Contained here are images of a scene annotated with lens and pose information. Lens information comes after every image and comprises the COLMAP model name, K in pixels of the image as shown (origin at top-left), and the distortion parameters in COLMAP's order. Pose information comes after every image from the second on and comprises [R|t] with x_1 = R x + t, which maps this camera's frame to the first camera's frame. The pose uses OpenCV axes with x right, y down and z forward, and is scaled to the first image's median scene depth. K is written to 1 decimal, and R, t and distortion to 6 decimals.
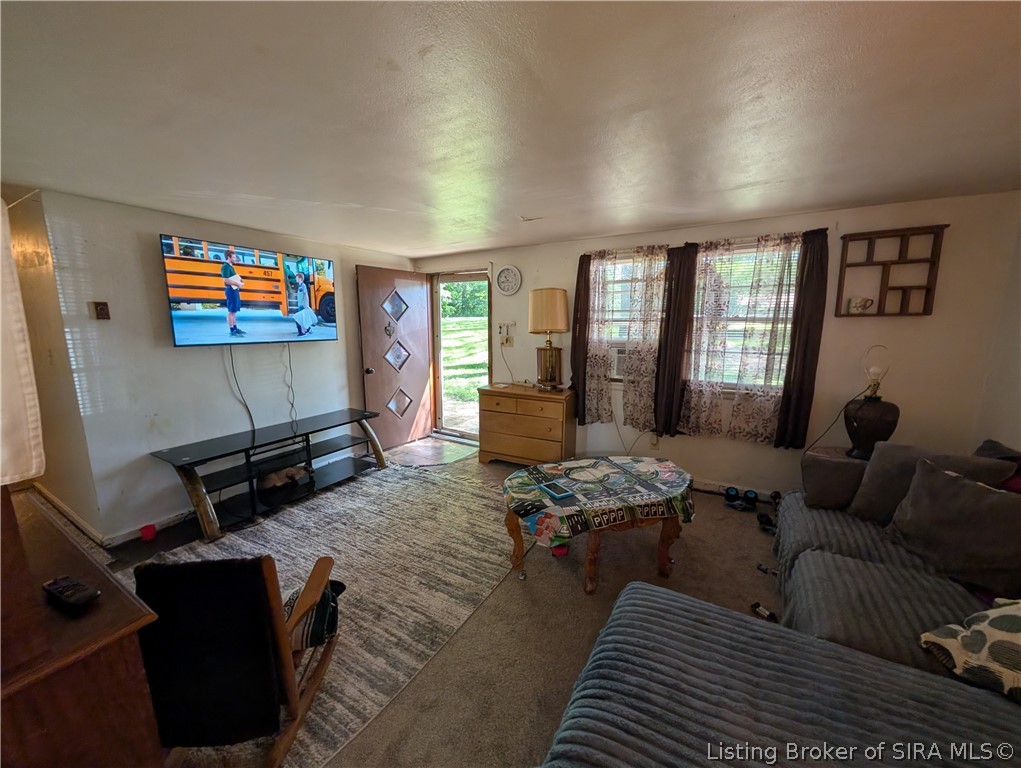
lens RADIAL K [[383.7, 0, 510.7], [0, 383.7, 388.1], [0, 0, 1]] dist [-0.002553, 0.000051]
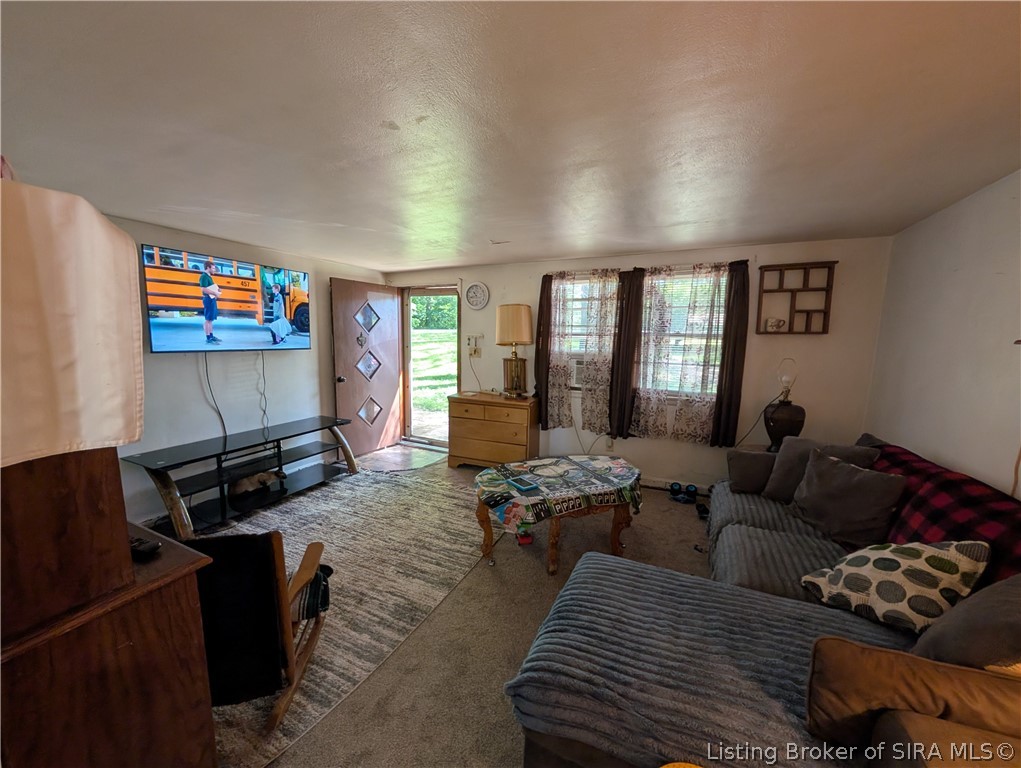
lens RADIAL K [[383.7, 0, 510.7], [0, 383.7, 388.1], [0, 0, 1]] dist [-0.002553, 0.000051]
pose [[0.995519, 0.002810, 0.094524, -0.018924], [0.000413, 0.999420, -0.034058, 0.021745], [-0.094565, 0.033944, 0.994940, -0.106834]]
